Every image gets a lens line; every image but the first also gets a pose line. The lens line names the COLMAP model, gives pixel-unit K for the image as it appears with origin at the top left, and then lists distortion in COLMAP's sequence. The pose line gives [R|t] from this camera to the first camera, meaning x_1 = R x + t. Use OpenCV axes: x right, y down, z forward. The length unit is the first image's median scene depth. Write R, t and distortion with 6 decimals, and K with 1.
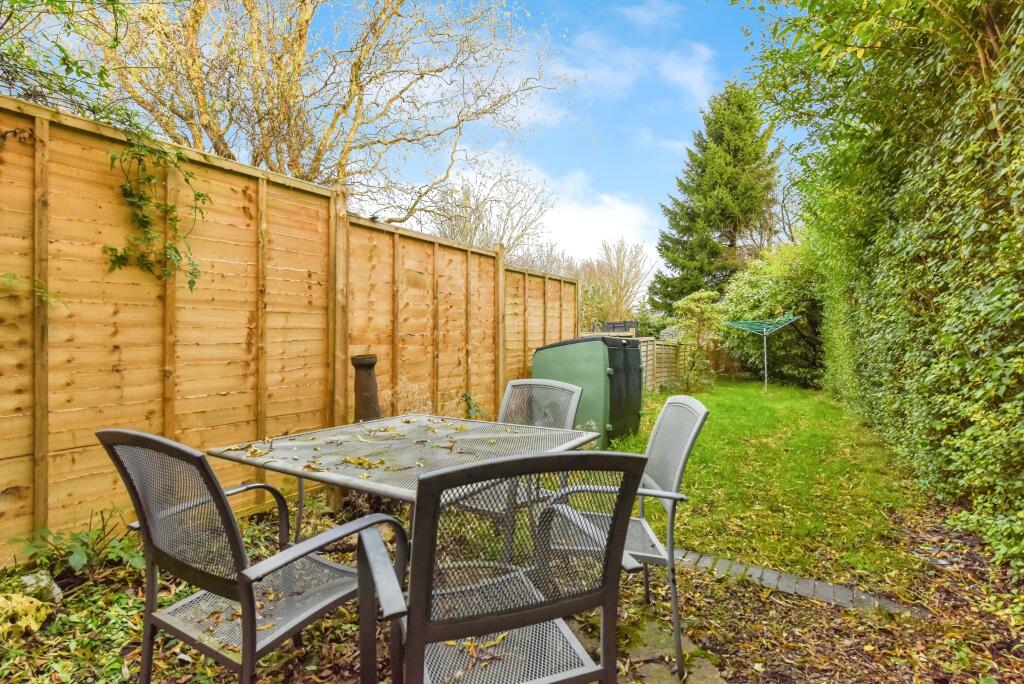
lens RADIAL K [[496.3, 0, 509.1], [0, 496.3, 341.2], [0, 0, 1]] dist [0.001888, -0.000127]
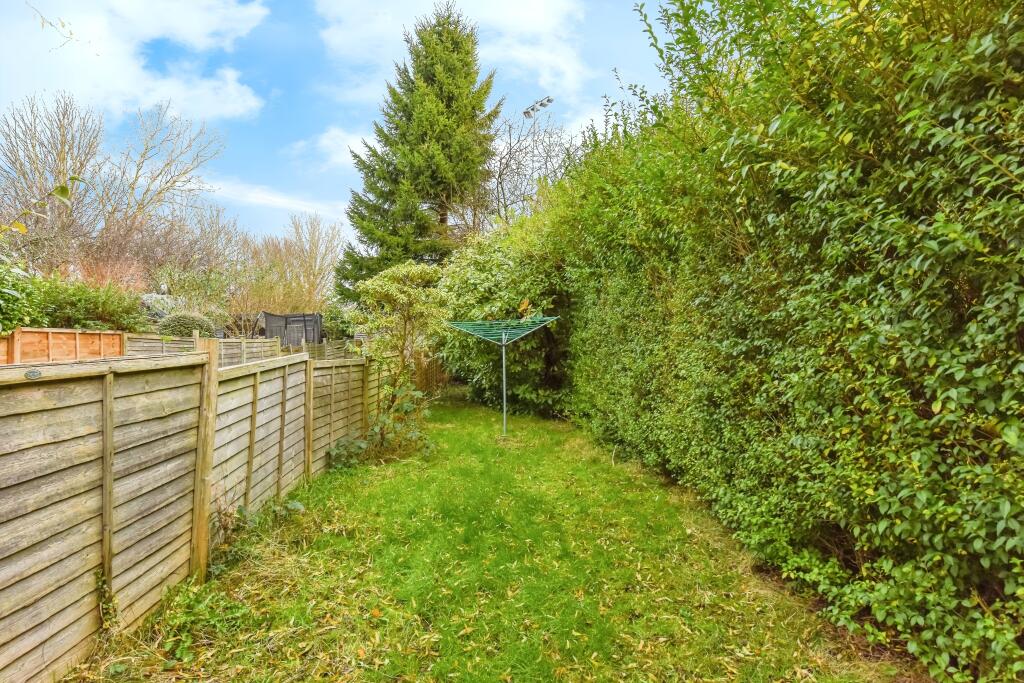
lens RADIAL K [[554.6, 0, 511.7], [0, 554.6, 341.6], [0, 0, 1]] dist [0.002684, -0.000017]
pose [[0.845988, 0.006058, 0.533168, 0.080377], [-0.010095, 0.999938, 0.004656, -0.010114], [-0.533106, -0.009321, 0.845997, 0.214801]]
